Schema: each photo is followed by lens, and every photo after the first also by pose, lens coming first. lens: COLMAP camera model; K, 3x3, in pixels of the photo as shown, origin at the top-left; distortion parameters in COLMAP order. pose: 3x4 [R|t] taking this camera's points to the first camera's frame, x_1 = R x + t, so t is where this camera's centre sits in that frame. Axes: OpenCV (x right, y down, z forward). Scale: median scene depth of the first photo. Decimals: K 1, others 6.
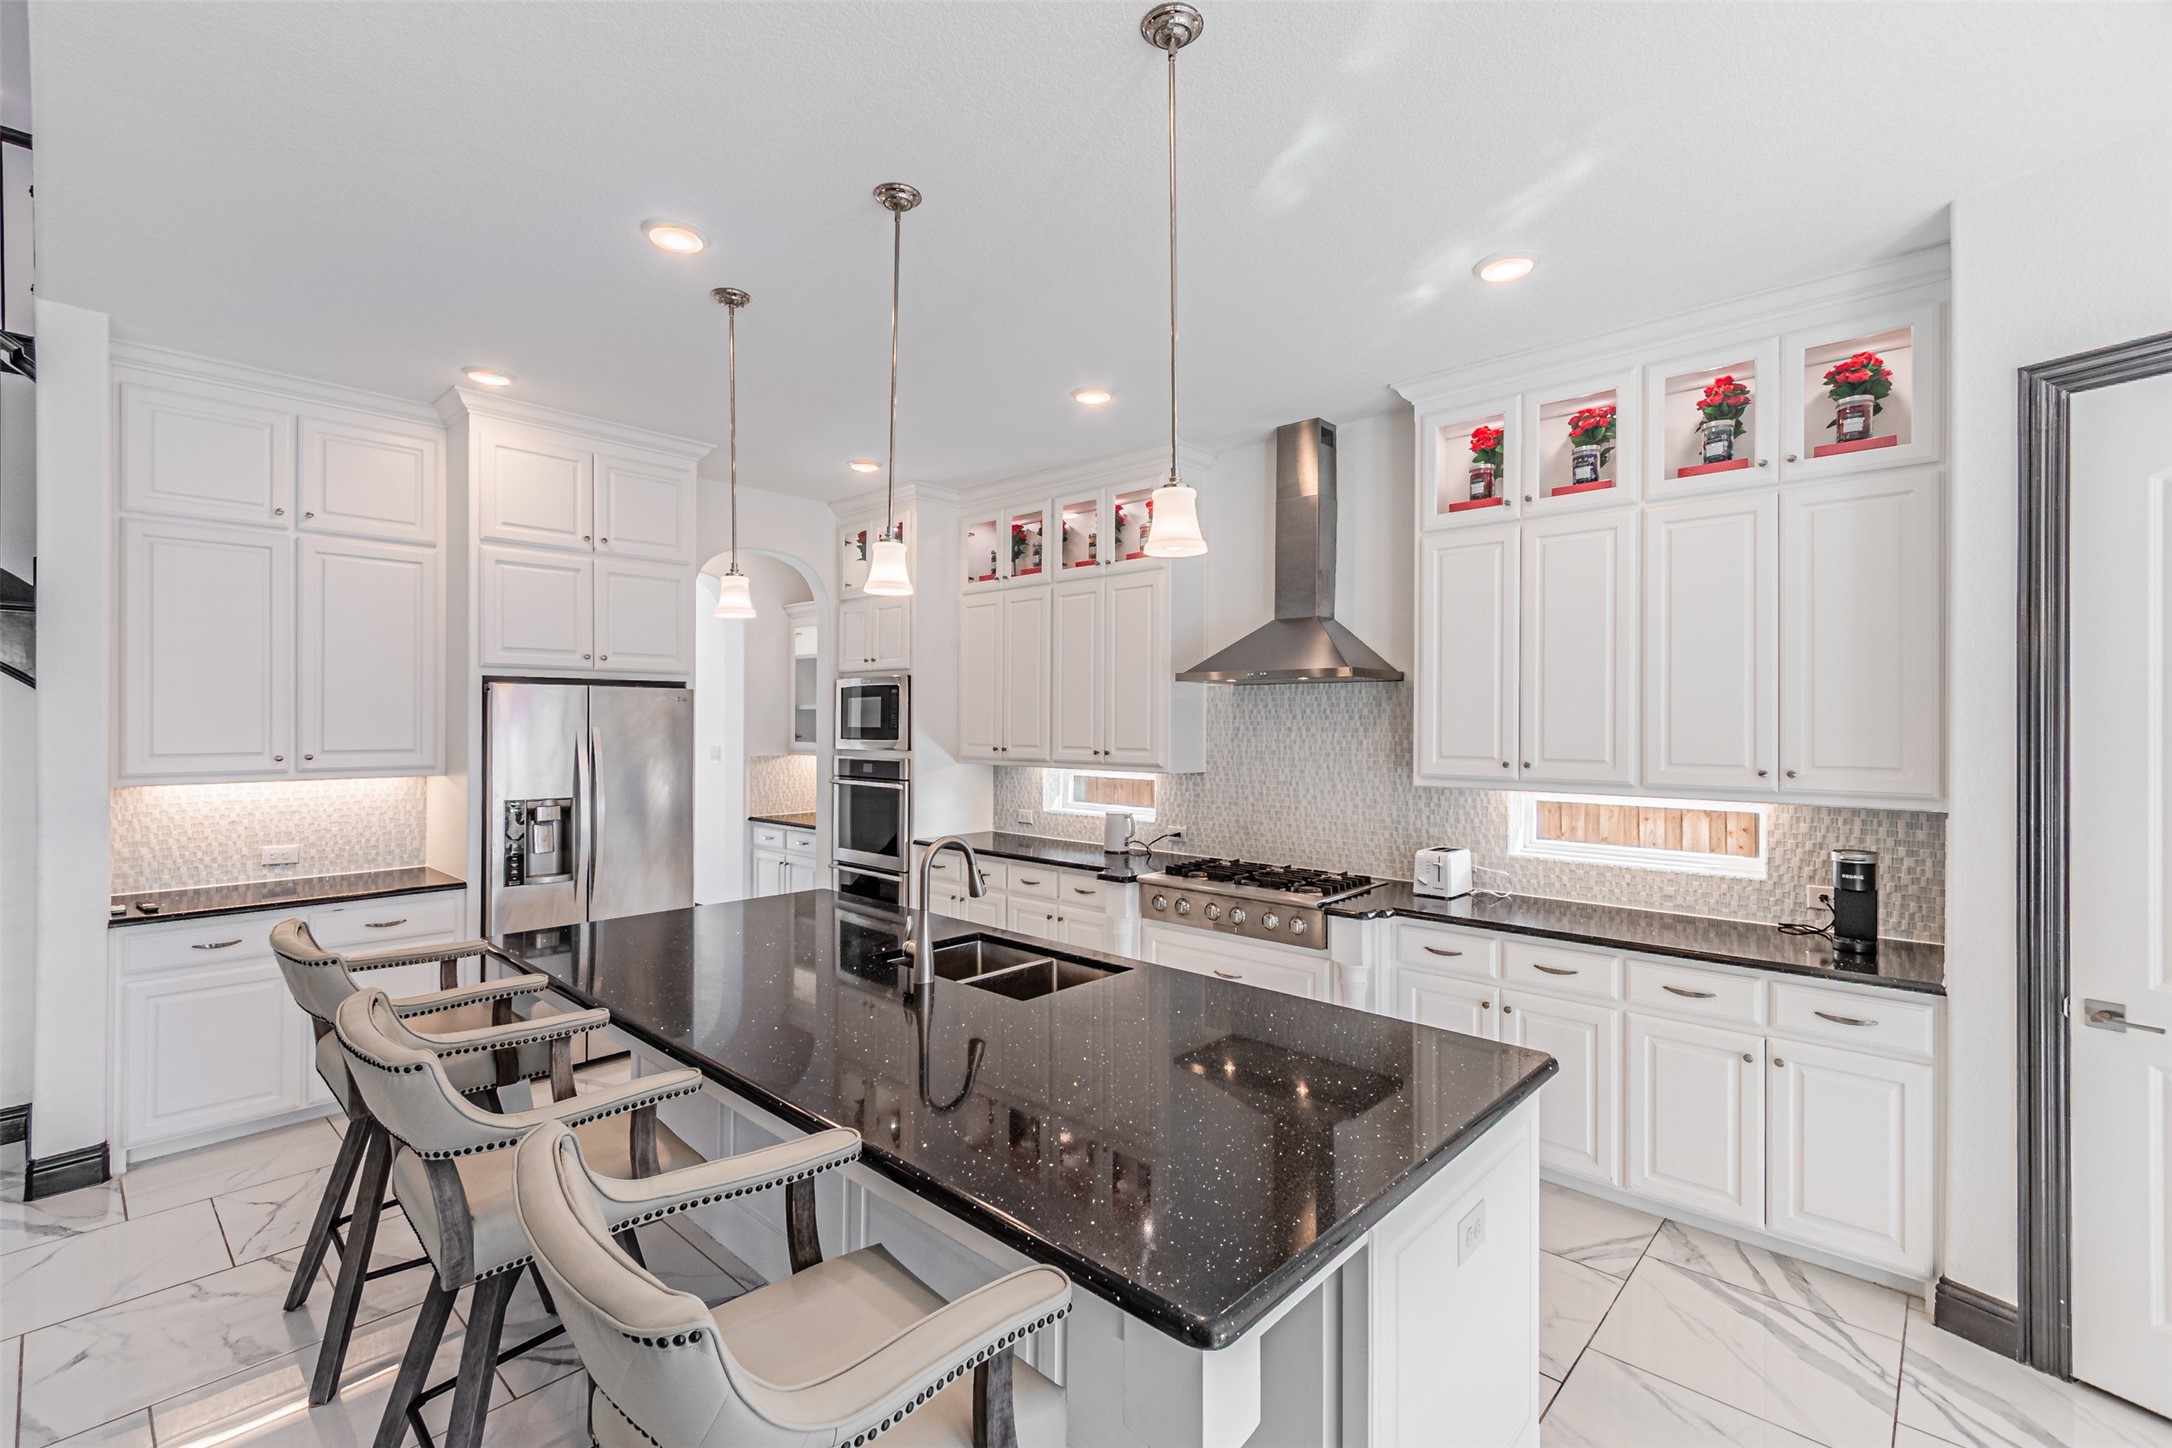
lens RADIAL K [[958.8, 0, 1046.9], [0, 958.8, 726.3], [0, 0, 1]] dist [0.006753, -0.002649]
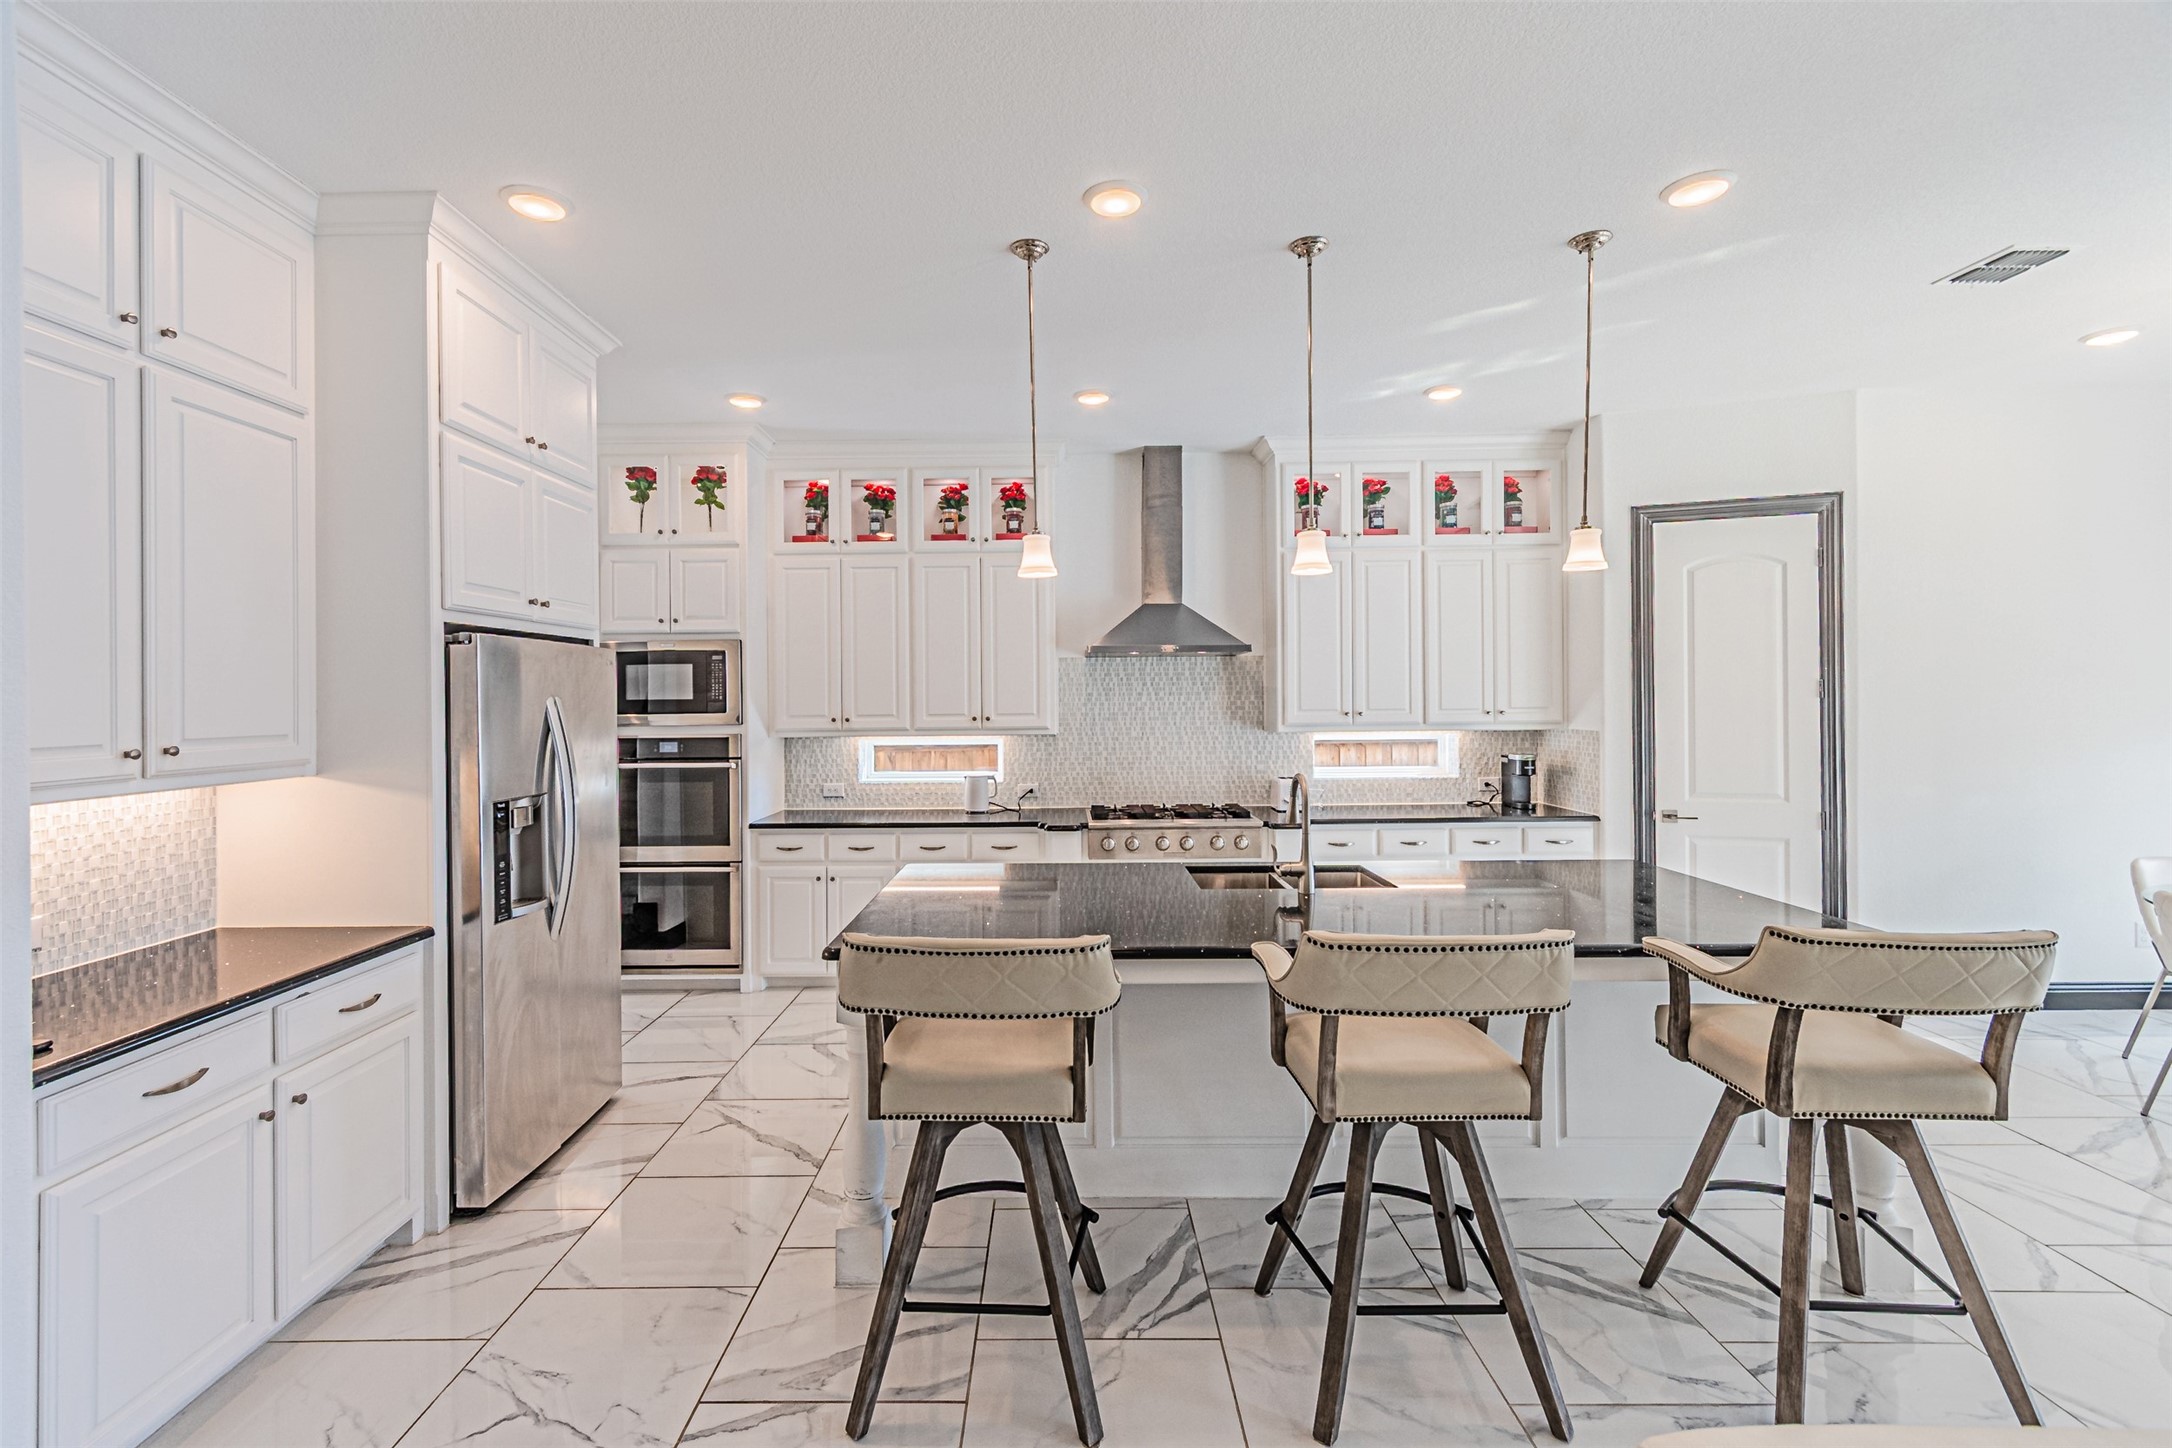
lens RADIAL K [[958.8, 0, 1063.4], [0, 958.8, 710.2], [0, 0, 1]] dist [0.006753, -0.002649]
pose [[0.729512, -0.019933, 0.683677, -0.645863], [0.015606, 0.999800, 0.012498, 0.006840], [-0.683789, 0.001552, 0.729678, 0.174872]]
